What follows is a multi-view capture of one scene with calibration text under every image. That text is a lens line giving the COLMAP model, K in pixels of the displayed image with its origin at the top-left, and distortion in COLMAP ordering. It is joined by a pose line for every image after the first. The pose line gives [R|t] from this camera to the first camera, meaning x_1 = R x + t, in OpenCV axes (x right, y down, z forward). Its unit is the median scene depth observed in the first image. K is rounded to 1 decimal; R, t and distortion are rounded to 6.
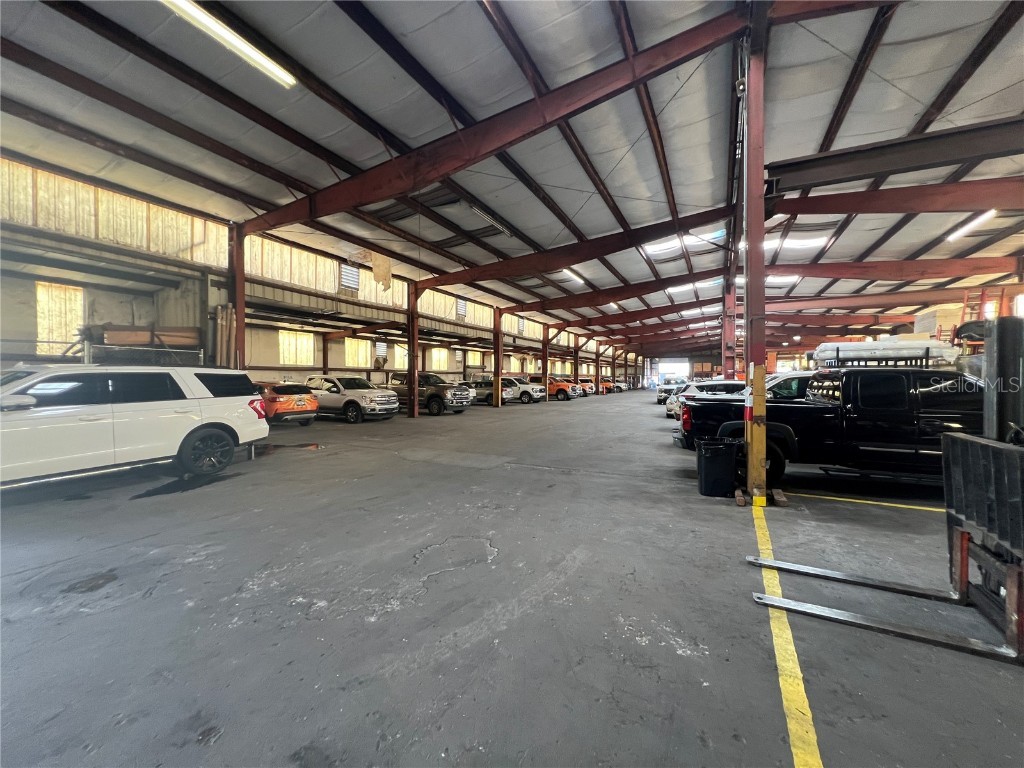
lens RADIAL K [[411.3, 0, 510.9], [0, 411.3, 381.1], [0, 0, 1]] dist [-0.001471, 0.000419]
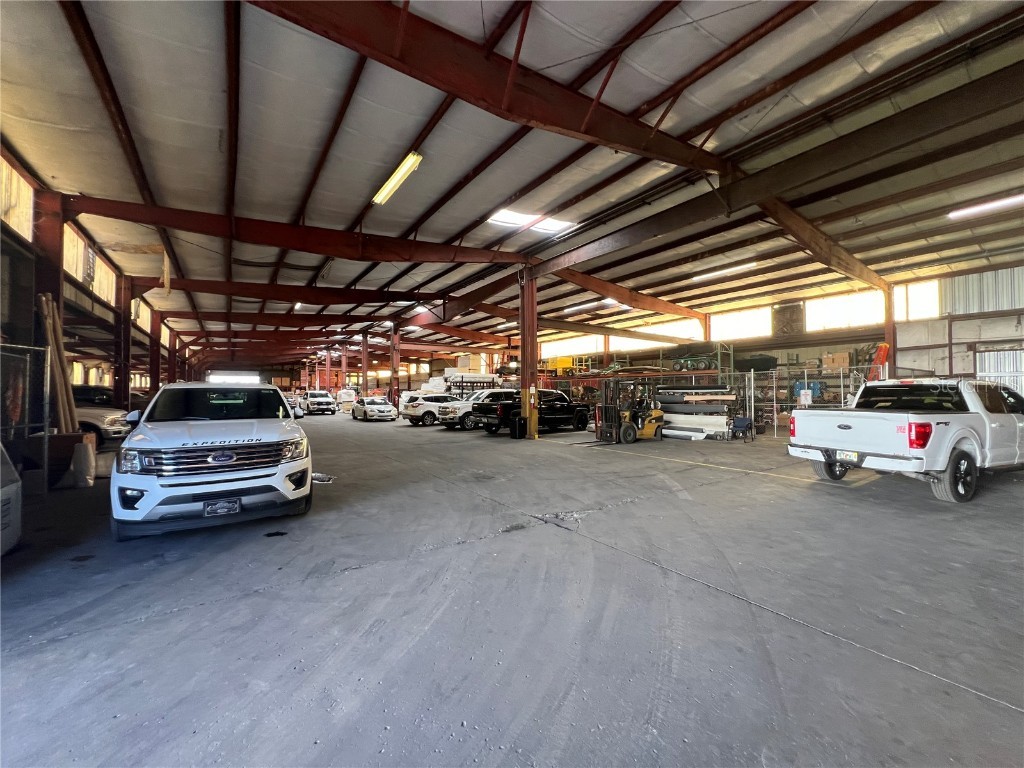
lens RADIAL K [[411.3, 0, 513.4], [0, 411.3, 382.8], [0, 0, 1]] dist [-0.001471, 0.000419]
pose [[0.474394, 0.018693, 0.880114, -0.550715], [0.007215, 0.999658, -0.025121, -0.001520], [-0.880283, 0.018267, 0.474097, -0.055609]]
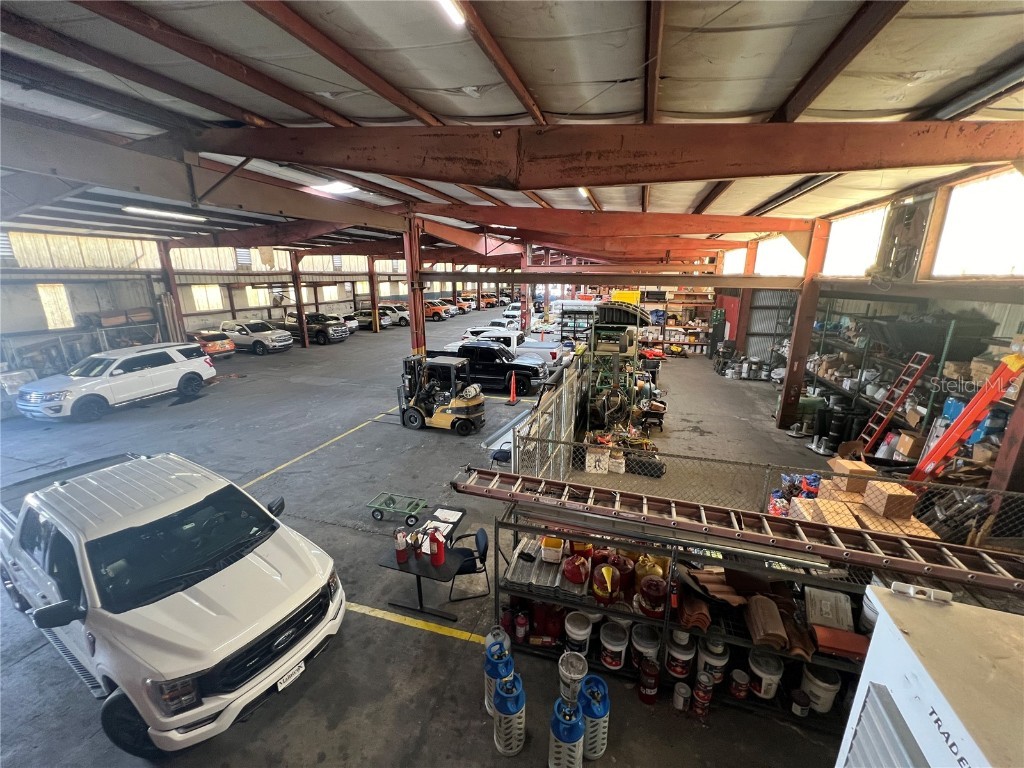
lens RADIAL K [[411.3, 0, 511.0], [0, 411.3, 382.9], [0, 0, 1]] dist [-0.001471, 0.000419]
pose [[0.985108, -0.042159, 0.166685, 0.220446], [-0.000696, 0.968485, 0.249069, -0.145584], [-0.171933, -0.245476, 0.954034, -0.522340]]
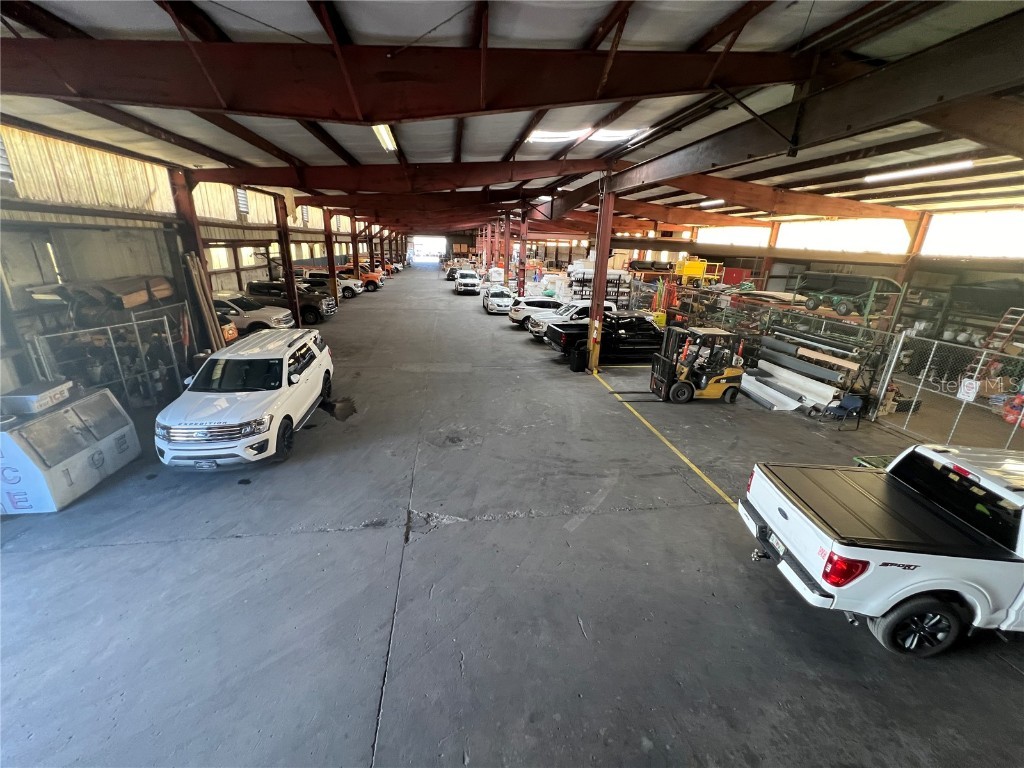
lens RADIAL K [[411.3, 0, 511.7], [0, 411.3, 383.7], [0, 0, 1]] dist [-0.001471, 0.000419]
pose [[0.812500, -0.158307, 0.561055, -0.390158], [-0.033477, 0.948164, 0.316013, -0.134252], [-0.581999, -0.275543, 0.765084, -0.220126]]
